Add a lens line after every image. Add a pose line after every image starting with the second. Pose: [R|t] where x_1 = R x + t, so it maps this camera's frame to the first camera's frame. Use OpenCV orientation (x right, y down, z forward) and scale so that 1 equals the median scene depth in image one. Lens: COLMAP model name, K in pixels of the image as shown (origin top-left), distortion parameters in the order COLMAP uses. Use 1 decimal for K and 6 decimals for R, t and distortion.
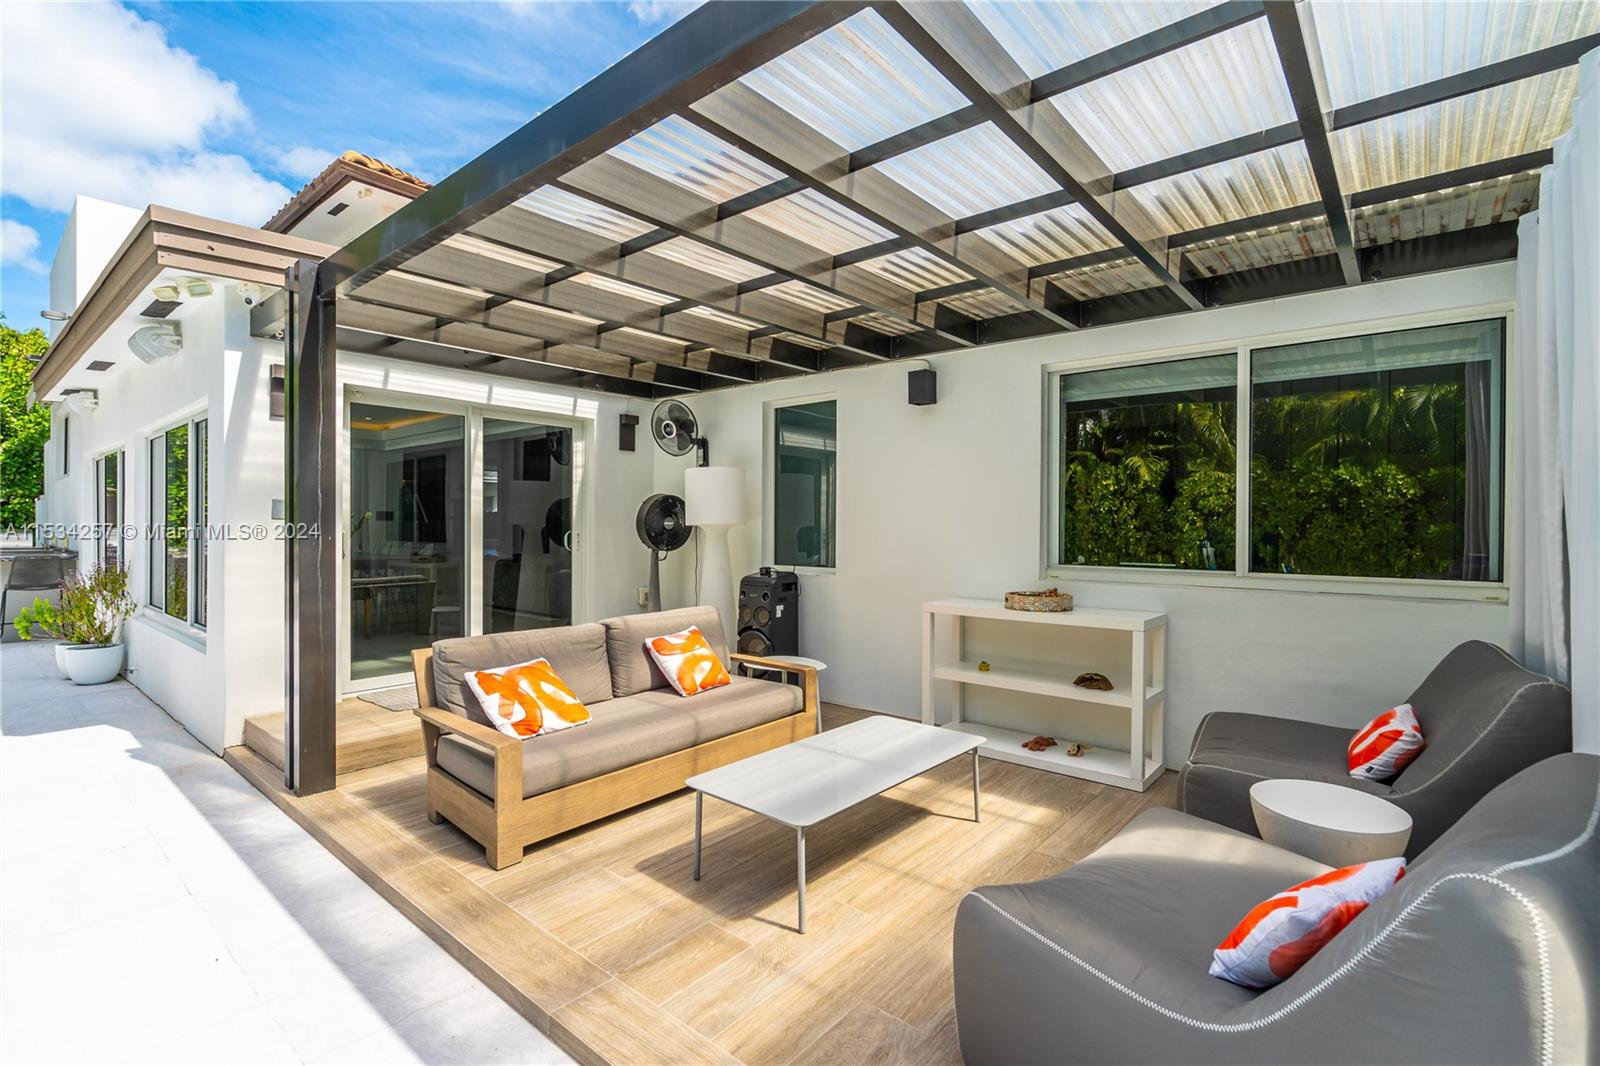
lens RADIAL K [[725.5, 0, 802.8], [0, 725.5, 527.7], [0, 0, 1]] dist [-0.003312, -0.000018]
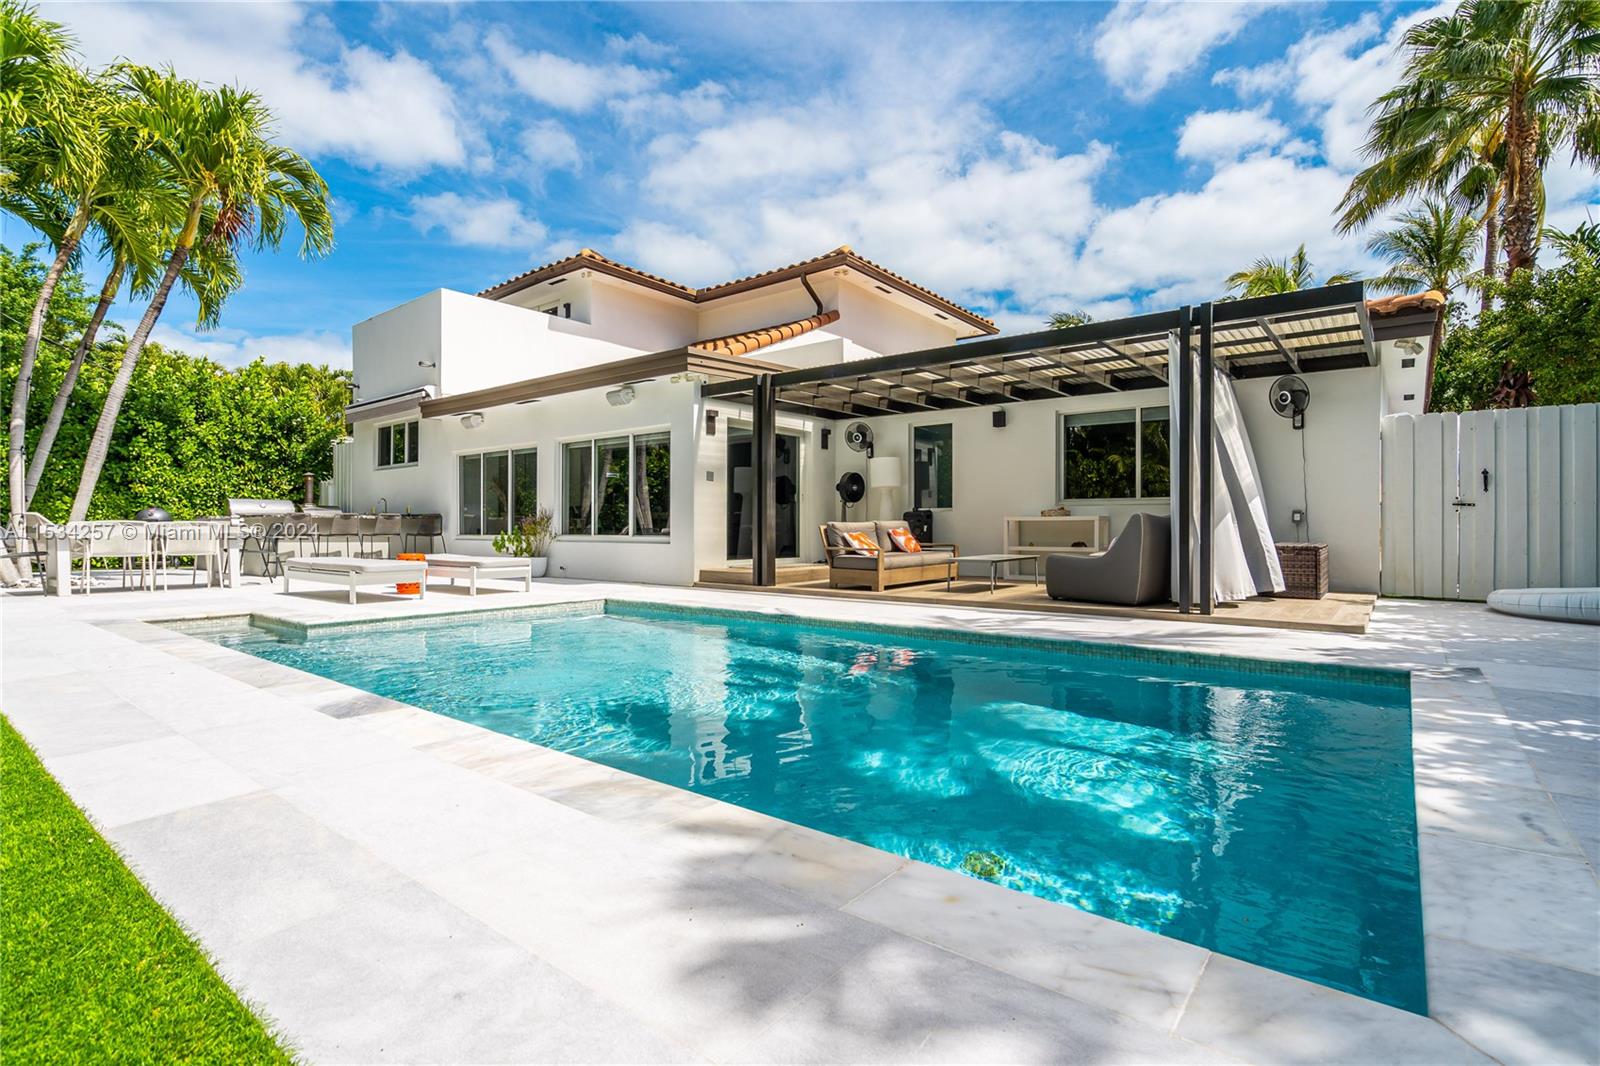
lens RADIAL K [[742.5, 0, 805.2], [0, 742.5, 524.2], [0, 0, 1]] dist [0.000052, 0.000522]
pose [[0.999646, -0.003672, 0.026364, -0.417059], [0.003821, 0.999977, -0.005596, 0.113107], [-0.026343, 0.005695, 0.999637, -1.048030]]
